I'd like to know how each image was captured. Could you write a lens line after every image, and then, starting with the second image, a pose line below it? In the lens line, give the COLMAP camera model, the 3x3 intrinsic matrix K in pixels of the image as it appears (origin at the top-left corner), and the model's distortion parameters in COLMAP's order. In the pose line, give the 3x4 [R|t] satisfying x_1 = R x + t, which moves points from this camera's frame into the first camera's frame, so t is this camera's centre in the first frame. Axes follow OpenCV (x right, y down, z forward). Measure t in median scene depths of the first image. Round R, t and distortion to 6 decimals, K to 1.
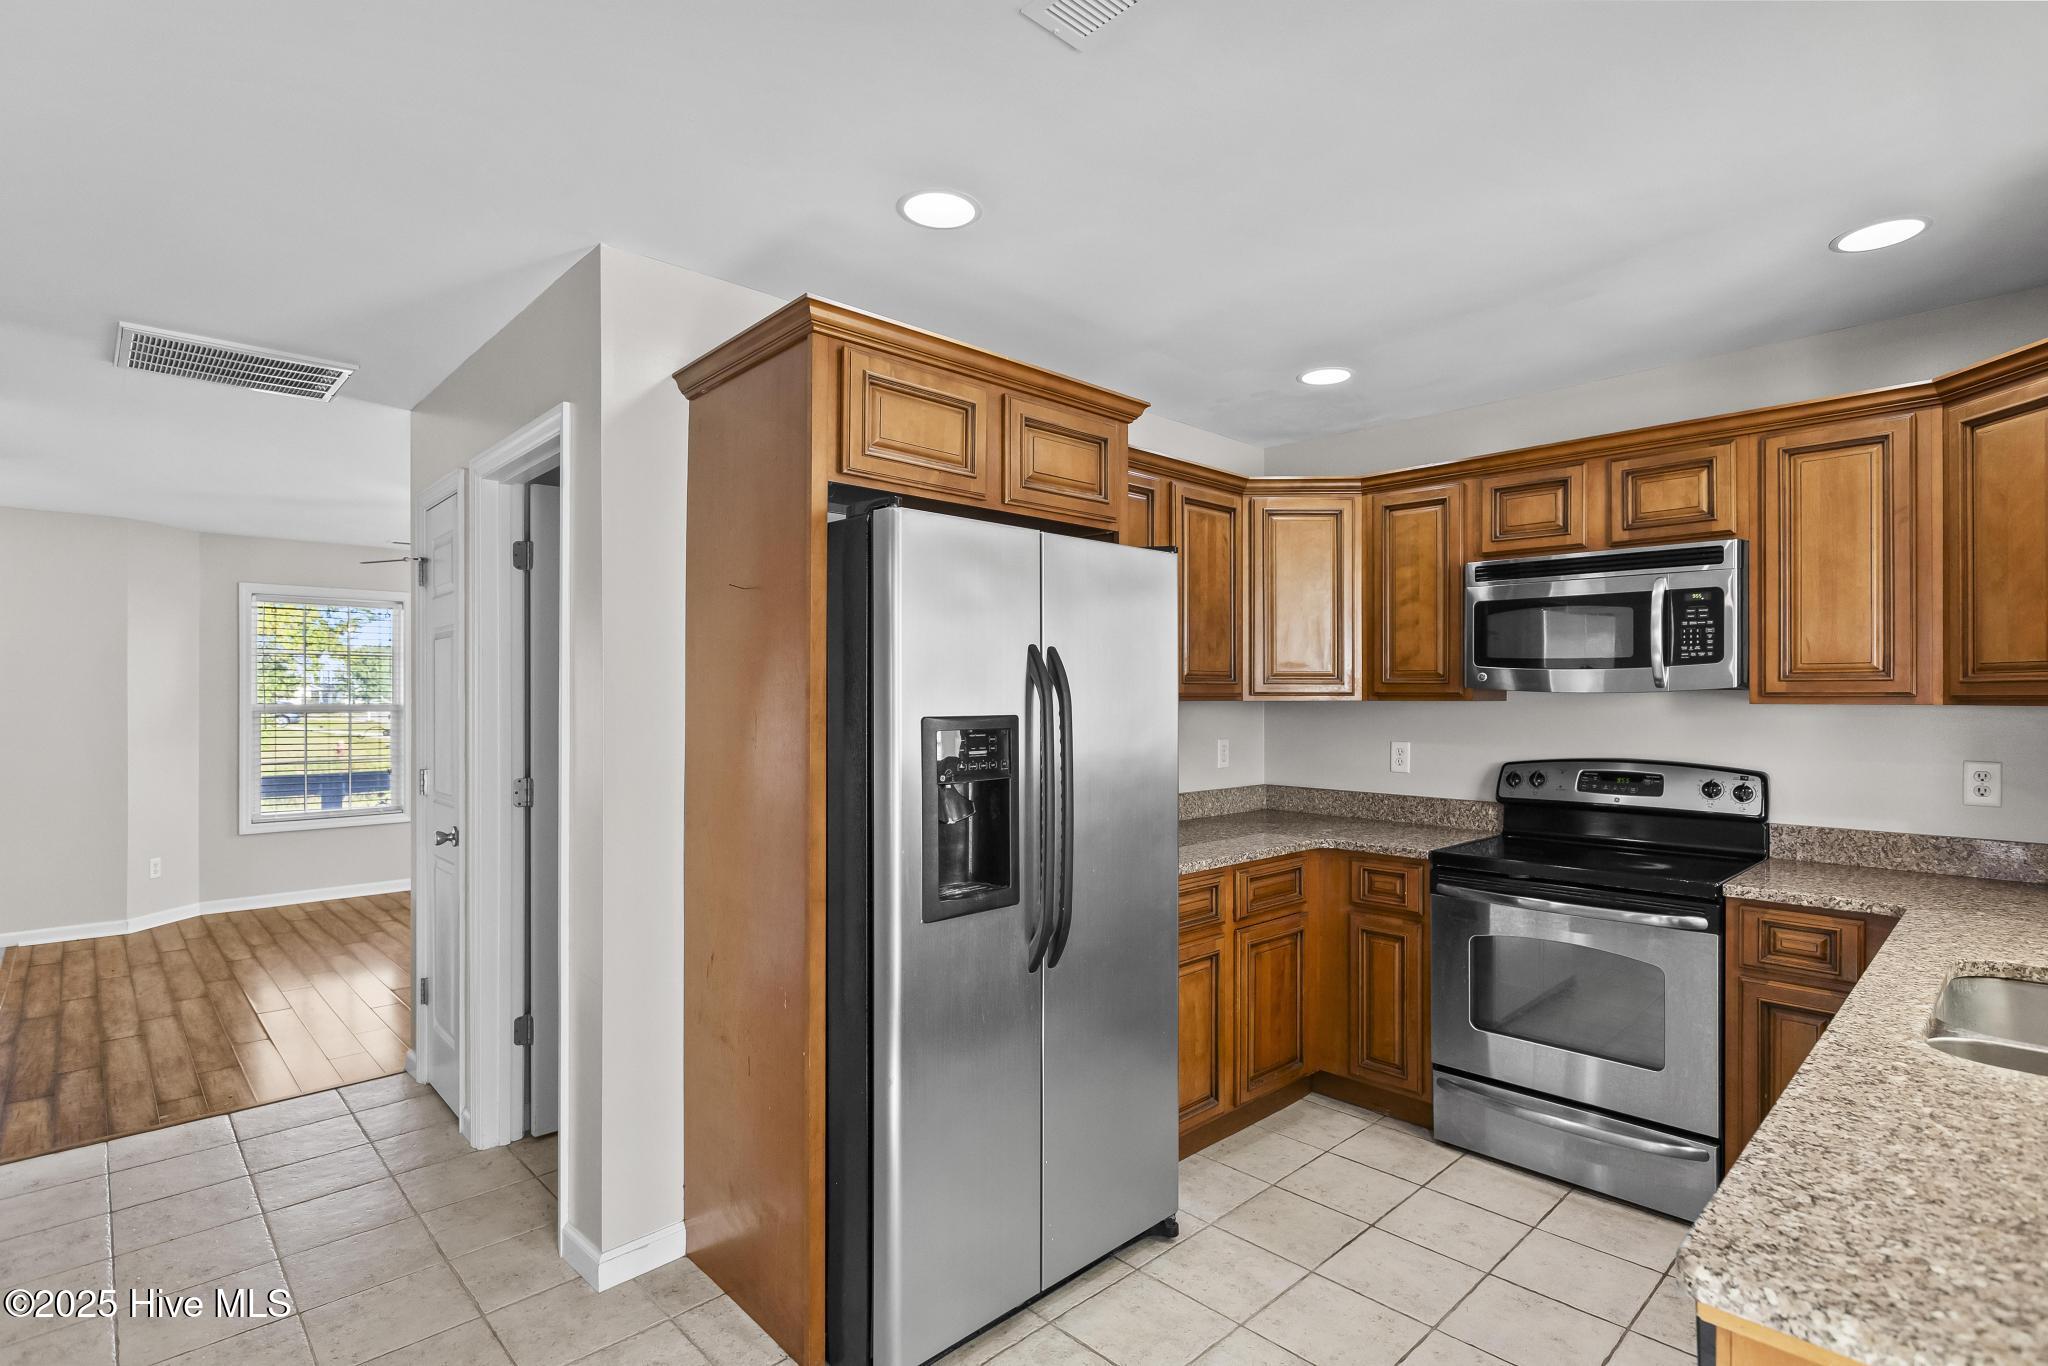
lens RADIAL K [[997.0, 0, 1031.1], [0, 997.0, 690.3], [0, 0, 1]] dist [-0.008703, 0.000283]
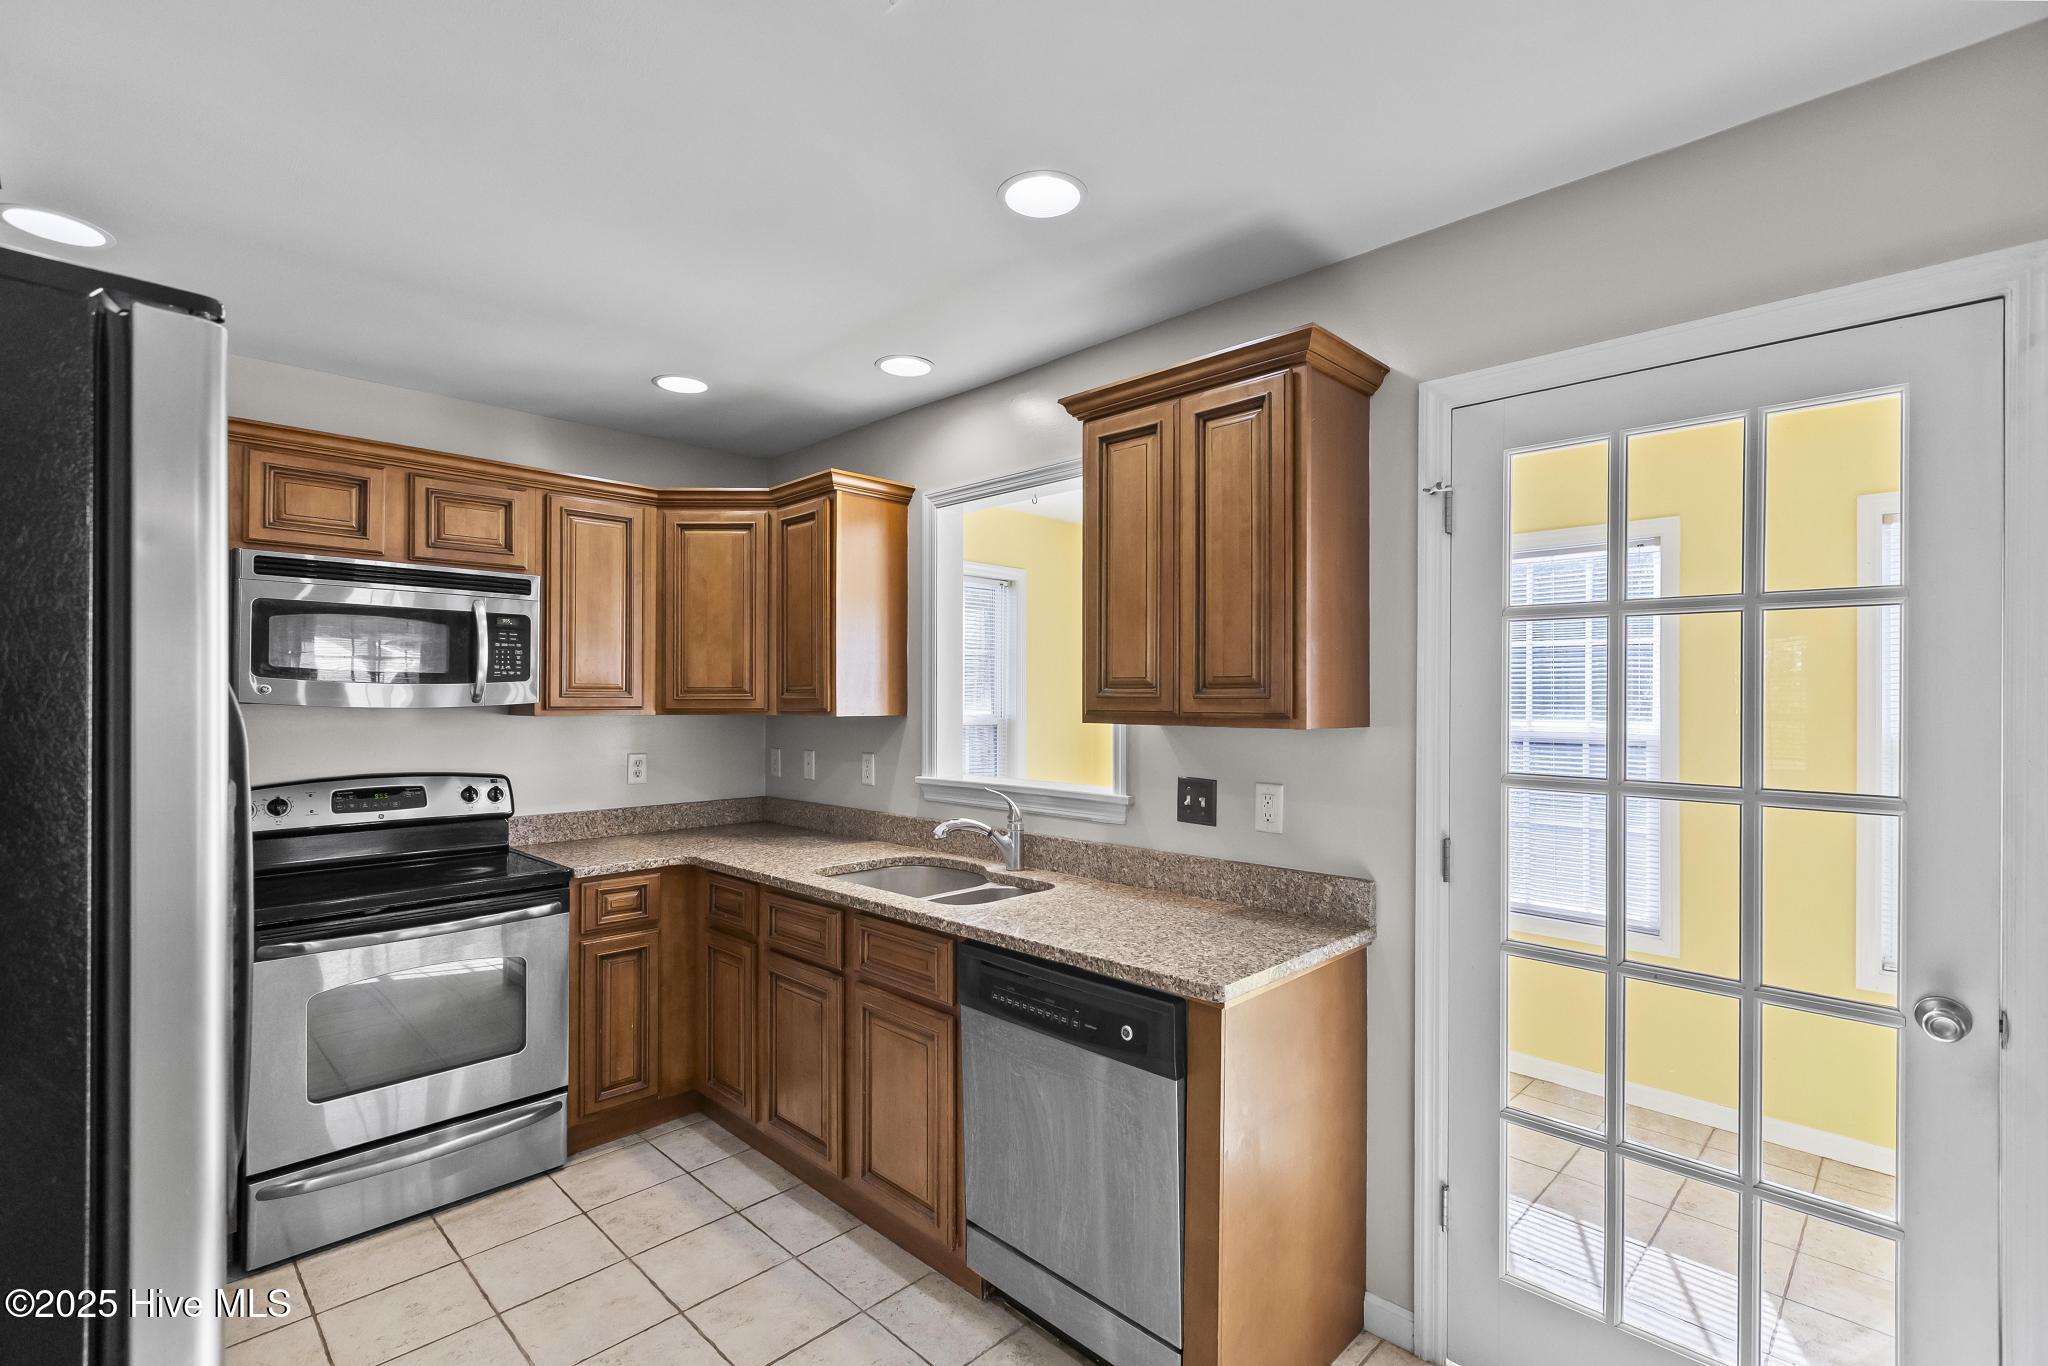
lens RADIAL K [[919.8, 0, 1036.8], [0, 919.8, 694.9], [0, 0, 1]] dist [0.002395, -0.001644]
pose [[-0.037601, 0.003770, 0.999286, -0.386322], [-0.006061, 0.999974, -0.004001, -0.010987], [-0.999274, -0.006207, -0.037577, 0.438698]]
